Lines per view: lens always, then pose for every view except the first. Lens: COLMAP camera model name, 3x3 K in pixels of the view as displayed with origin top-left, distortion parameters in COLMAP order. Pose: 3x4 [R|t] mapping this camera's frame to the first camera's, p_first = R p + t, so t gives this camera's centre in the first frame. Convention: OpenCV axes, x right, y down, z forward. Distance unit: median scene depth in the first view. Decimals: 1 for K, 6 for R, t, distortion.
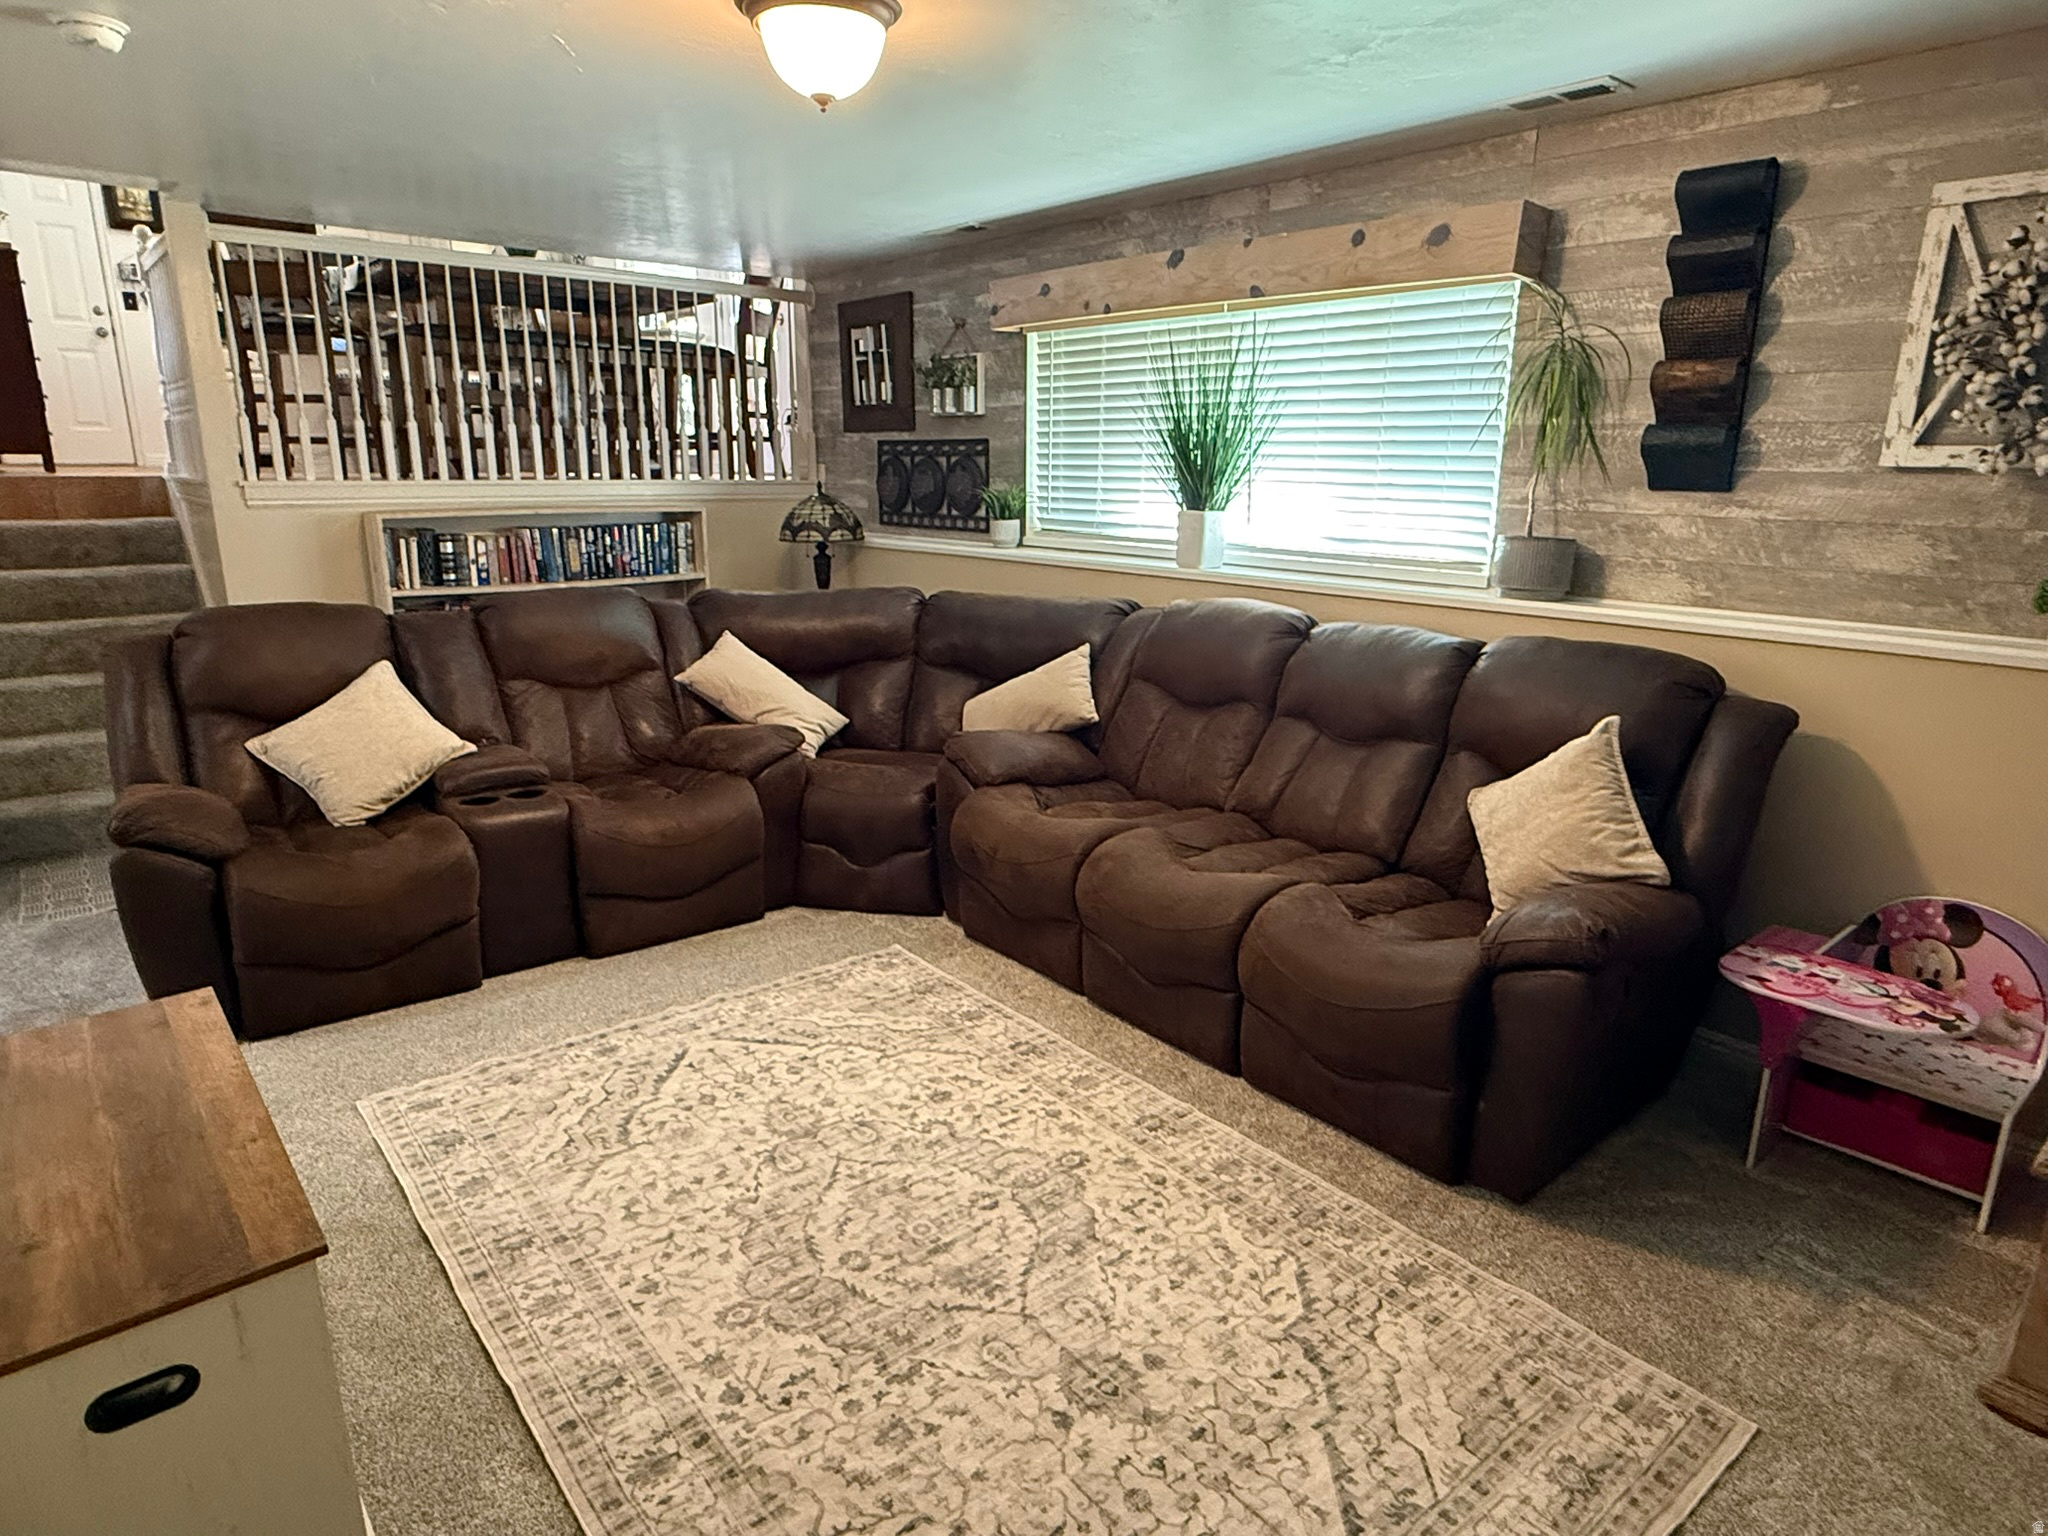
lens RADIAL K [[1171.5, 0, 1017.0], [0, 1171.5, 771.7], [0, 0, 1]] dist [0.004380, -0.001358]
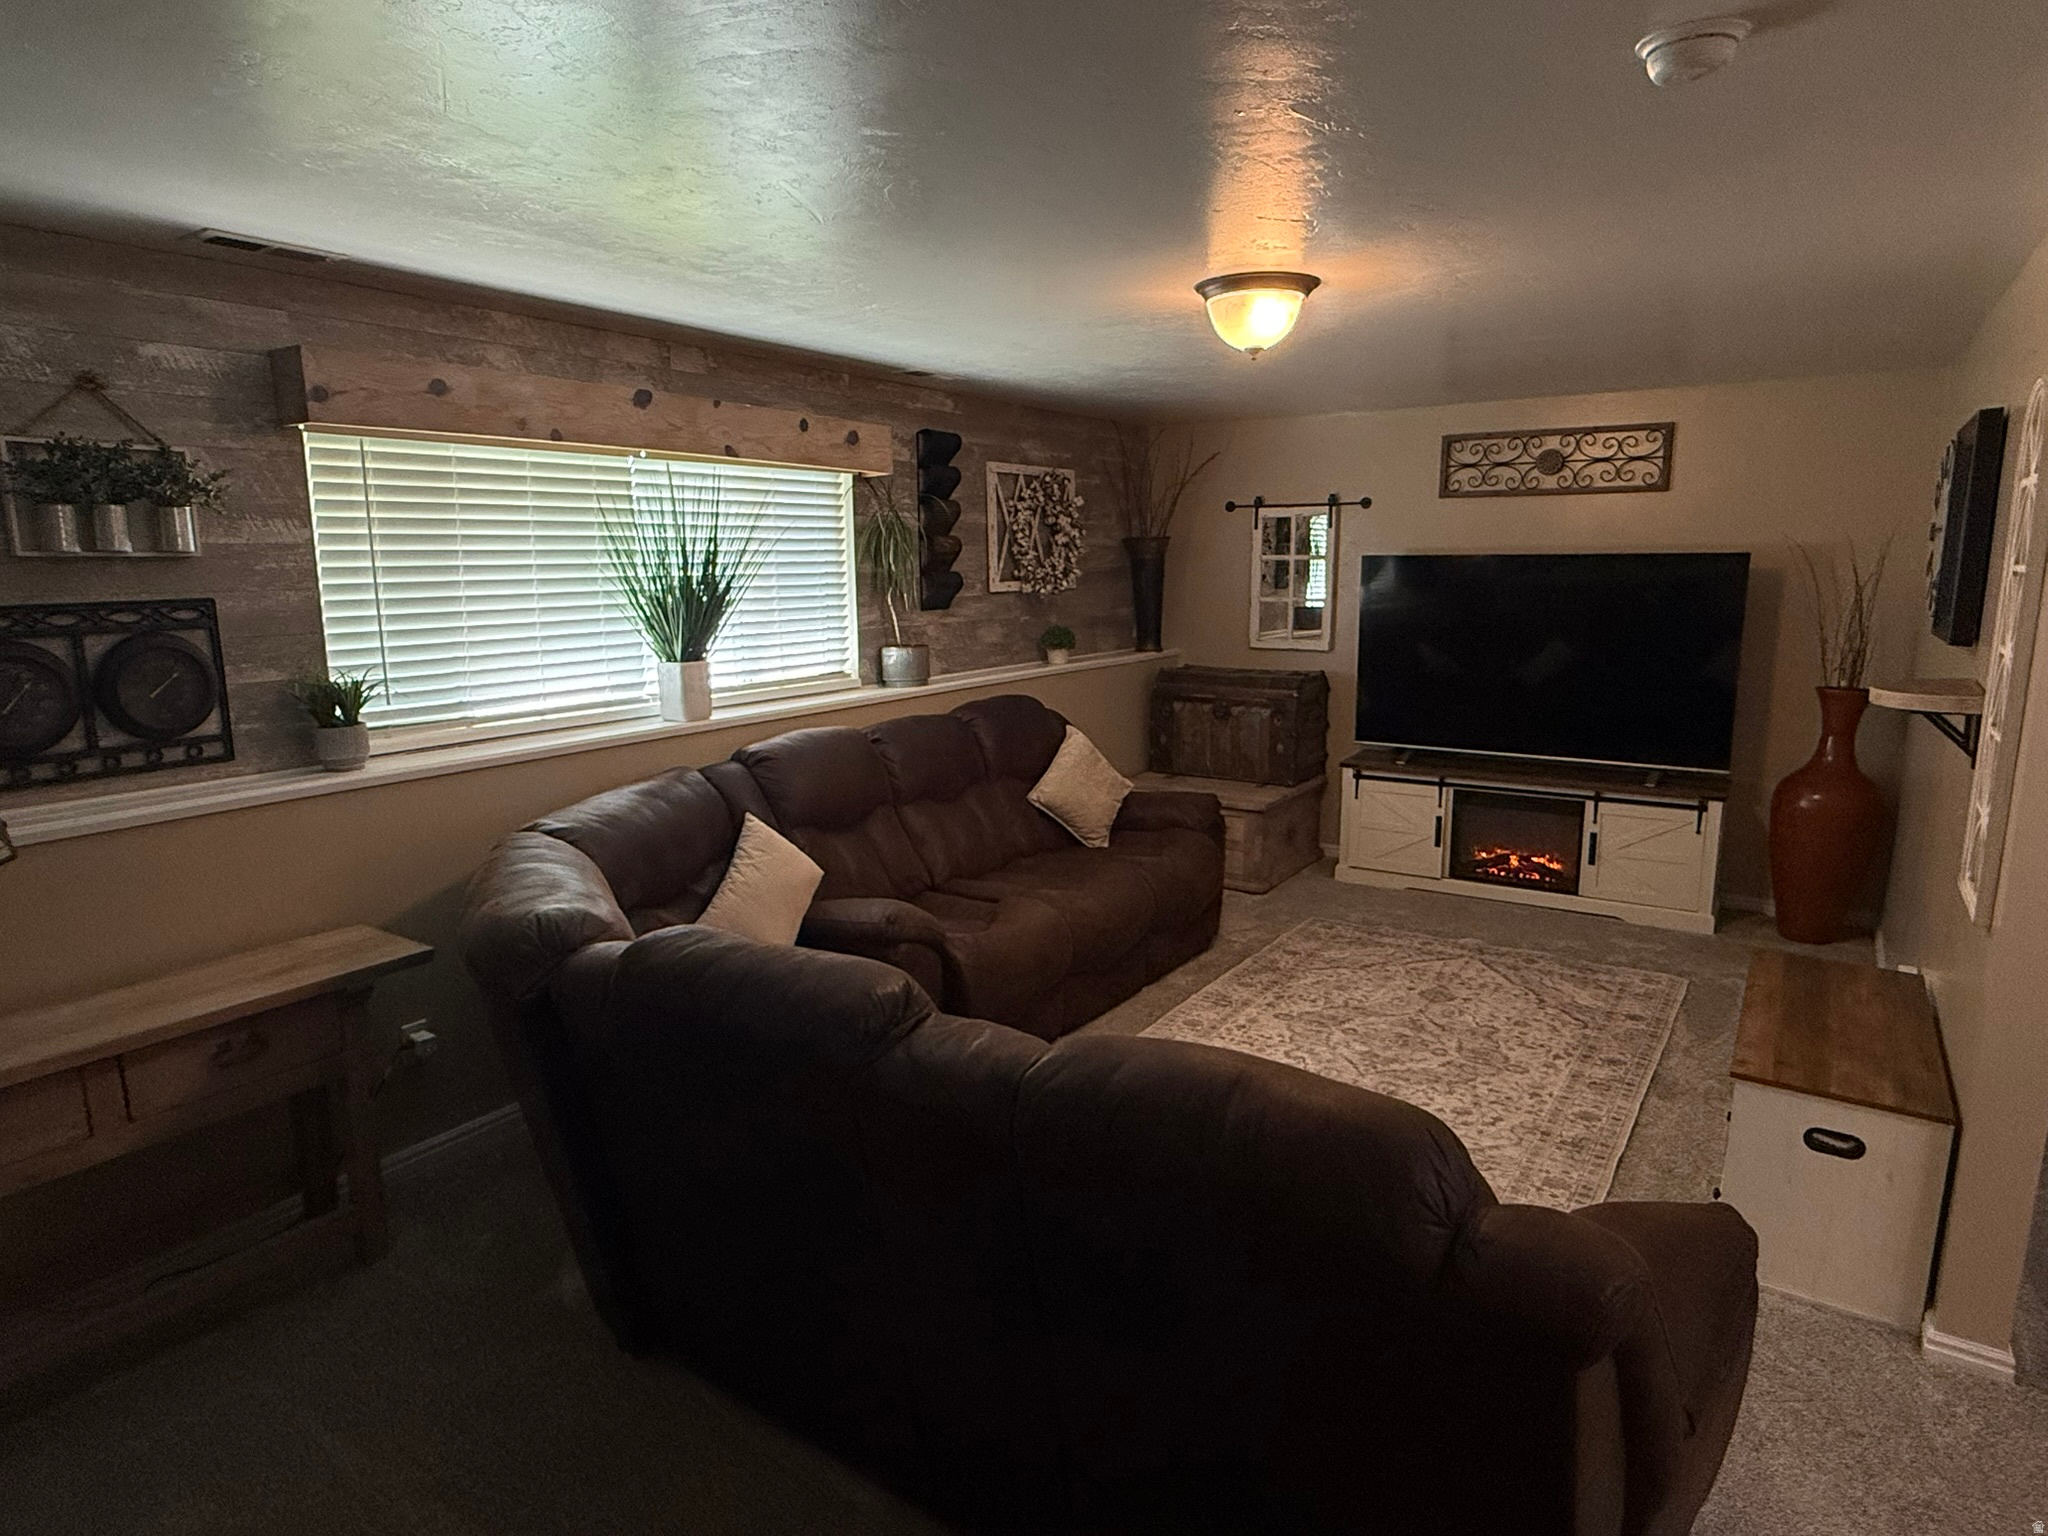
lens RADIAL K [[1171.5, 0, 1018.2], [0, 1171.5, 765.4], [0, 0, 1]] dist [0.004380, -0.001358]
pose [[-0.259407, -0.177745, 0.949271, -1.145062], [0.255132, 0.935387, 0.244865, -0.422011], [-0.931459, 0.305709, -0.197297, 1.317808]]
